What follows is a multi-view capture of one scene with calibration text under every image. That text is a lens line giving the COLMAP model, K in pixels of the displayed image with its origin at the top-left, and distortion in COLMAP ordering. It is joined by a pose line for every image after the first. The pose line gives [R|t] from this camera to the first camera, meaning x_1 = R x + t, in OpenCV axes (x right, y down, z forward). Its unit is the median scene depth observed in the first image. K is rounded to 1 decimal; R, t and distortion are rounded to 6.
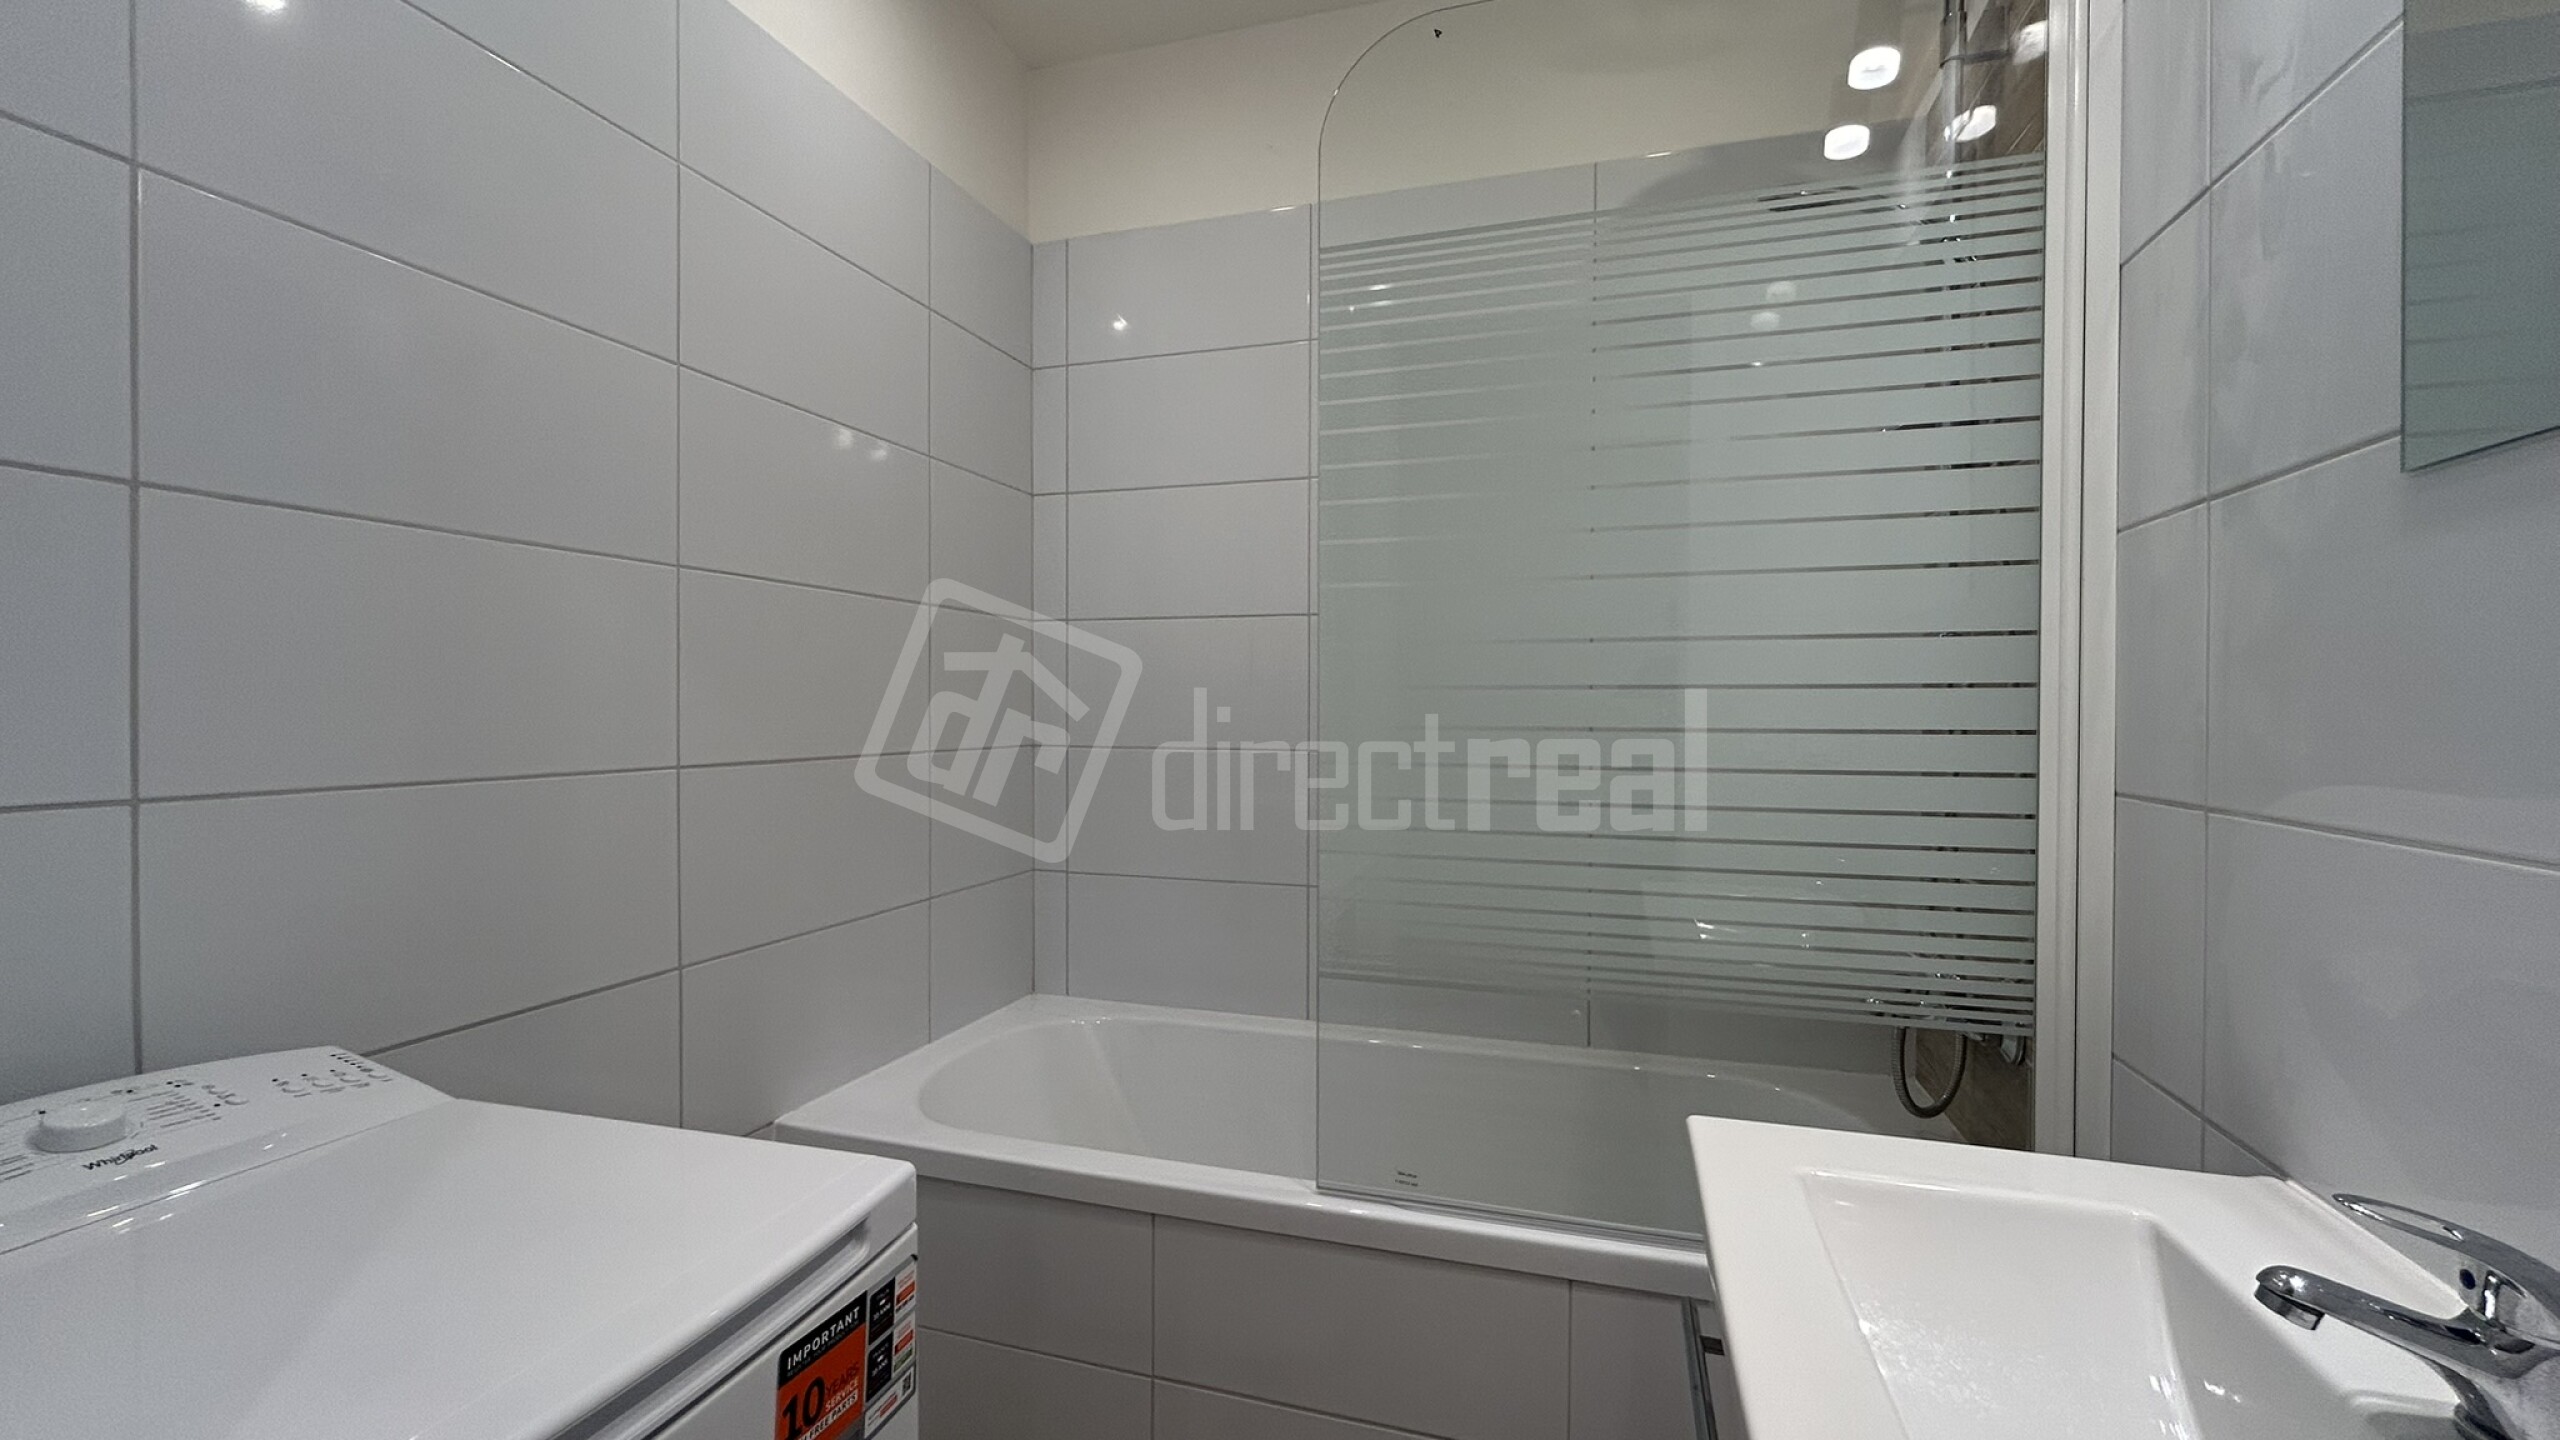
lens RADIAL K [[1040.2, 0, 1282.3], [0, 1040.2, 719.2], [0, 0, 1]] dist [-0.004316, 0.002650]
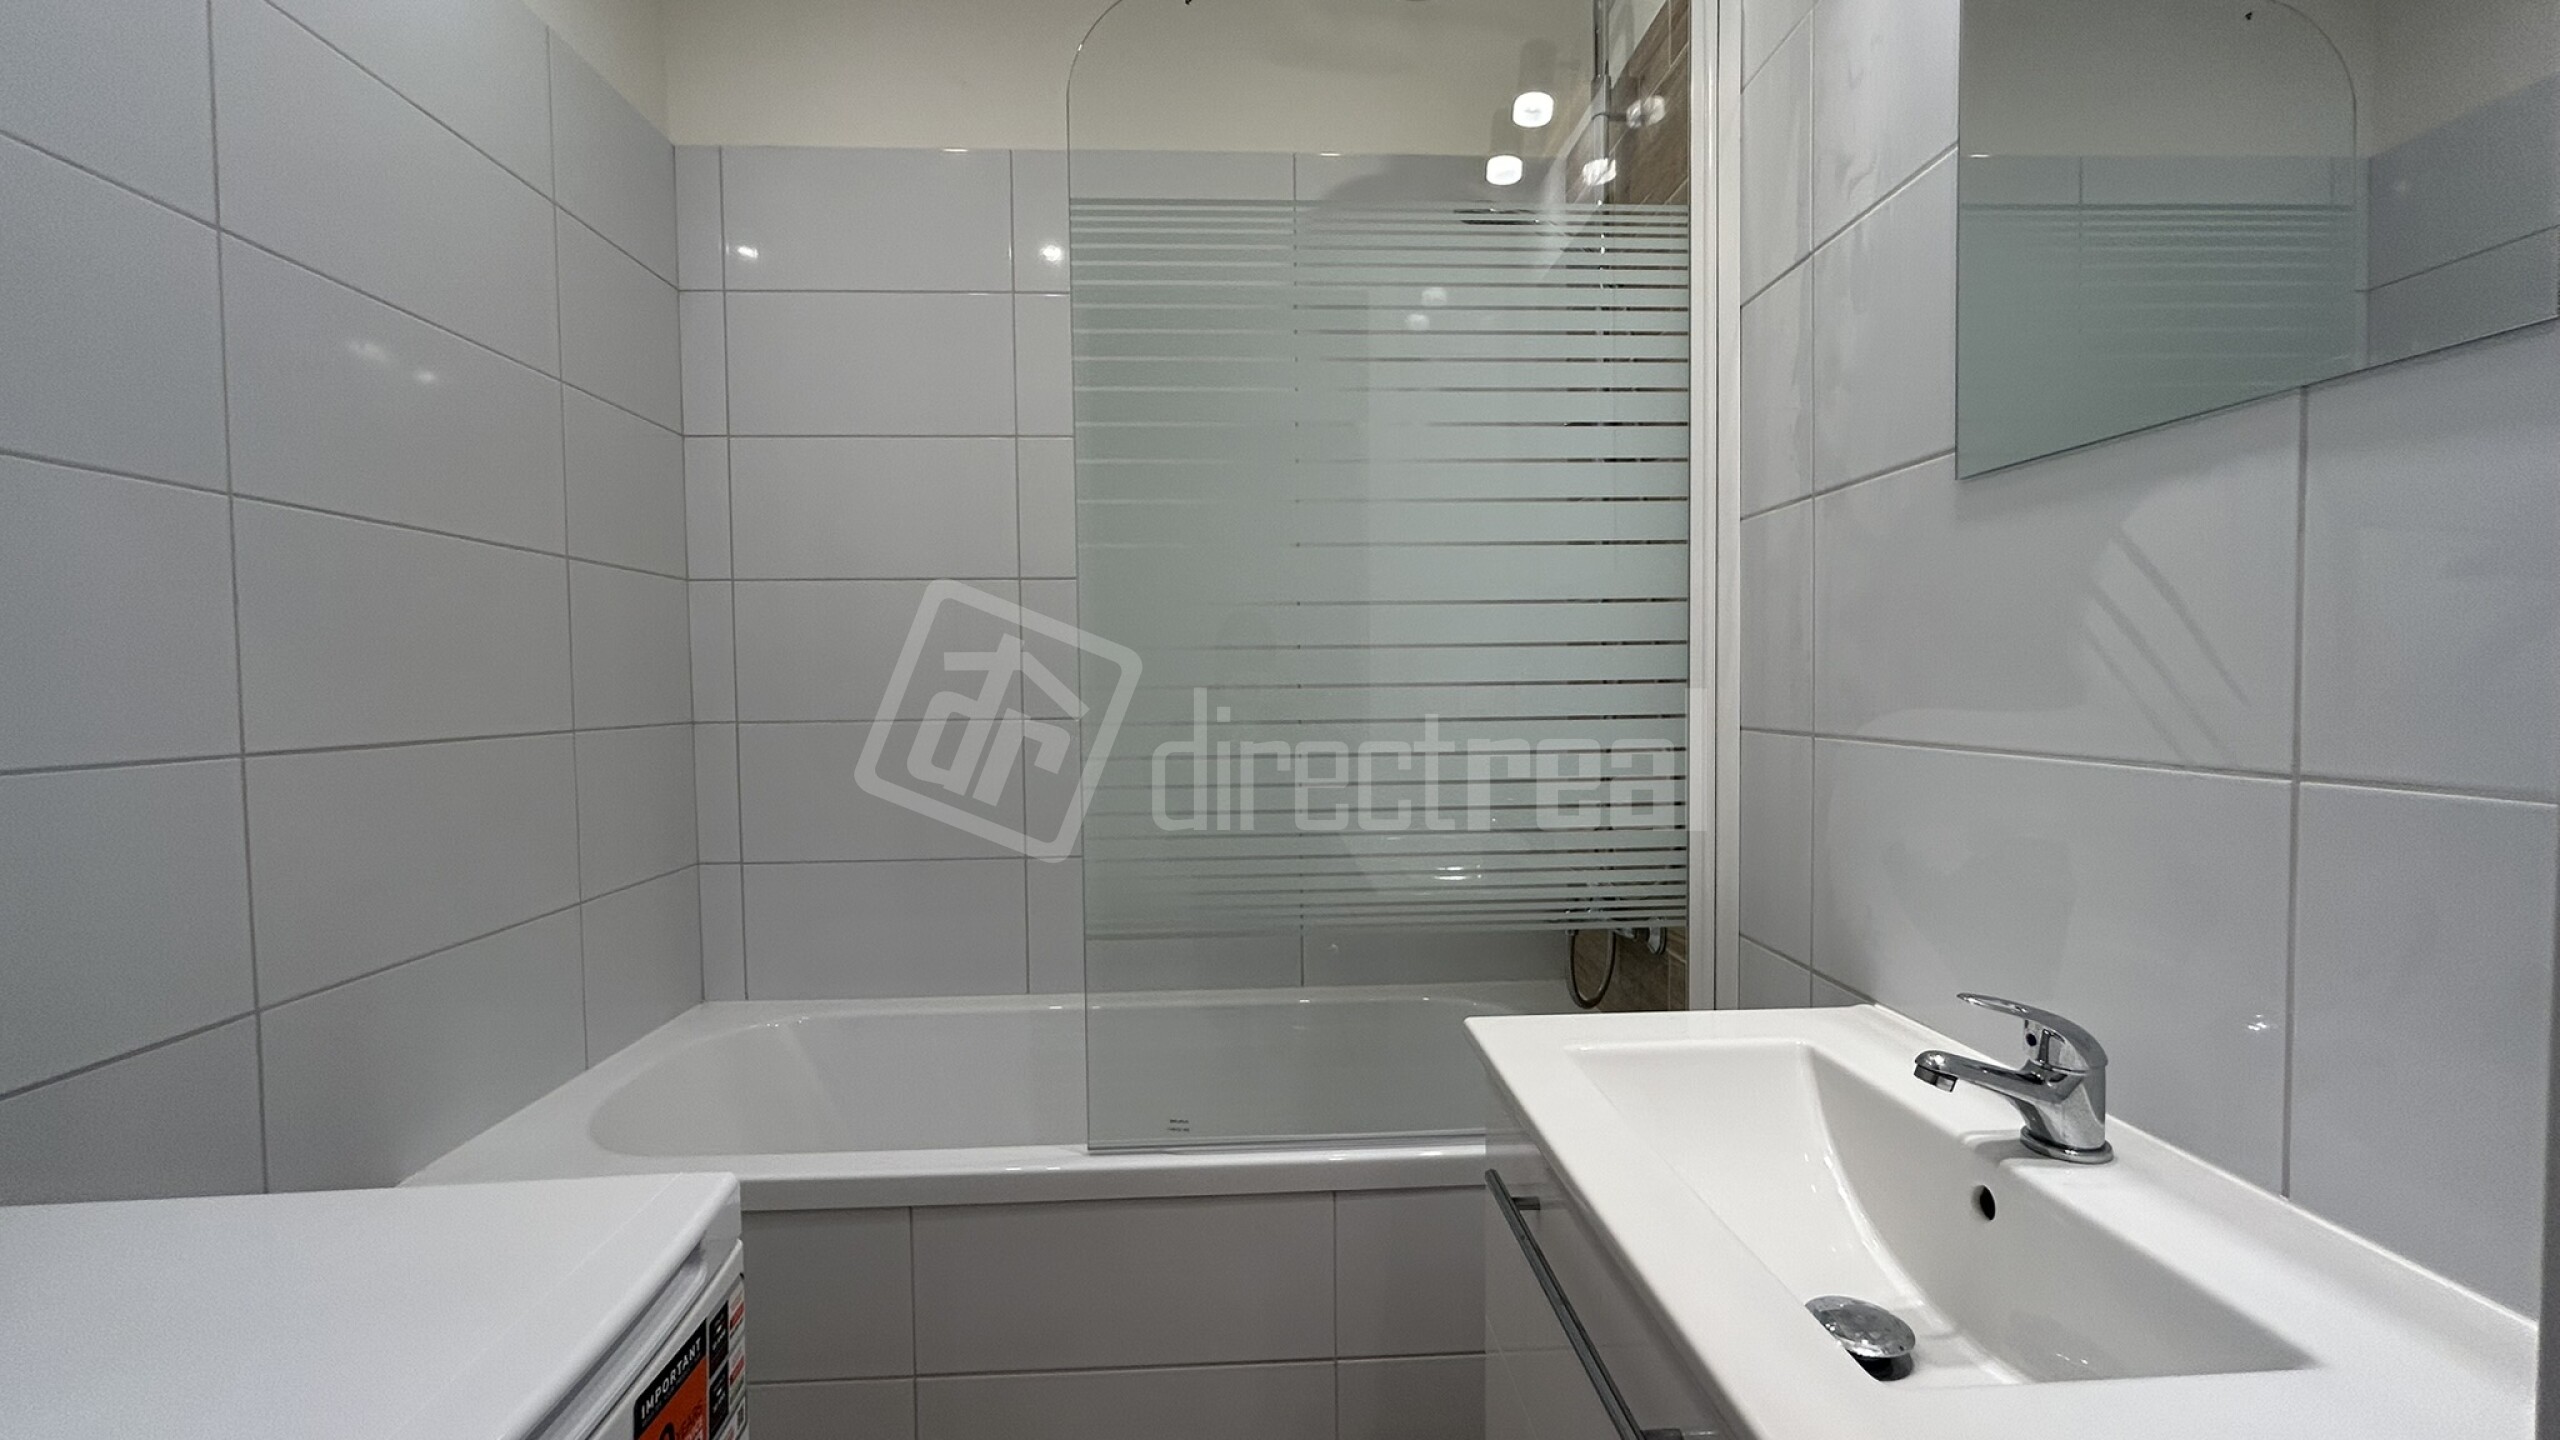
lens RADIAL K [[1040.2, 0, 1285.9], [0, 1040.2, 718.5], [0, 0, 1]] dist [-0.004316, 0.002650]
pose [[0.937933, -0.027194, 0.345749, -0.131206], [0.018965, 0.999451, 0.027162, 0.013545], [-0.346297, -0.018919, 0.937934, 0.004354]]
